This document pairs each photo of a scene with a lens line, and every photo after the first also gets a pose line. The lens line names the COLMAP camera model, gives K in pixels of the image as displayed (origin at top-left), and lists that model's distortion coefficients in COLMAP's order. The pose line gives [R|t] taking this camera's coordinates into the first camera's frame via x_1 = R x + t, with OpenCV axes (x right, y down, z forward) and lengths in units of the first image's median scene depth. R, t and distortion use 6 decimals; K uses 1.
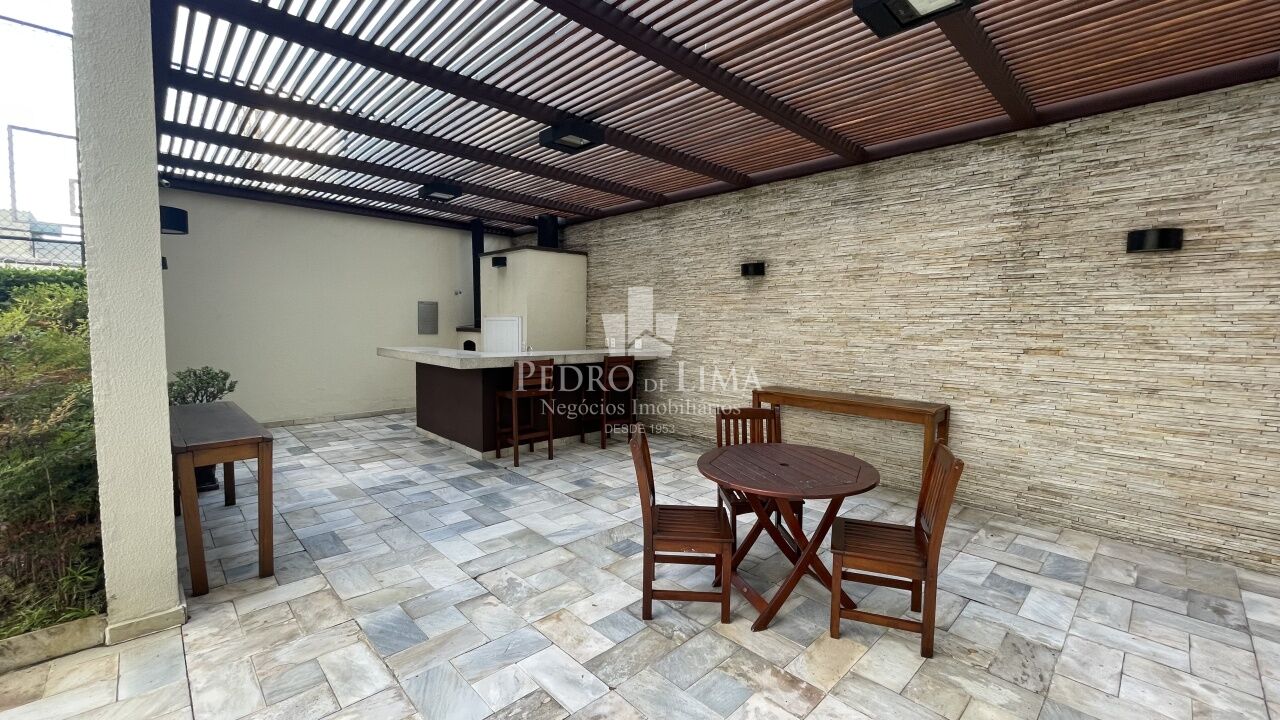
lens RADIAL K [[517.4, 0, 640.0], [0, 517.4, 360.0], [0, 0, 1]] dist [0.001038, -0.000139]
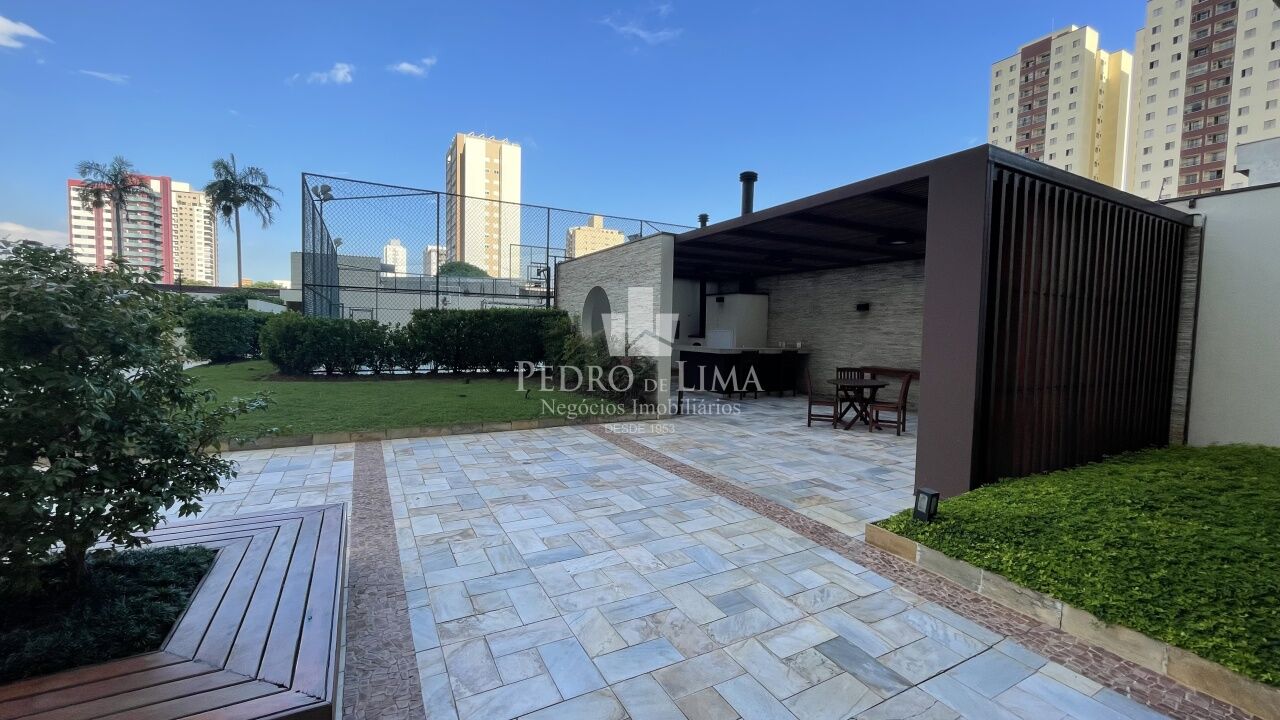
lens RADIAL K [[517.4, 0, 640.0], [0, 517.4, 360.0], [0, 0, 1]] dist [0.001038, -0.000139]
pose [[0.964169, 0.020960, -0.264459, -0.069408], [-0.025861, 0.999552, -0.015064, 0.072318], [0.264025, 0.021364, 0.964279, -1.043526]]
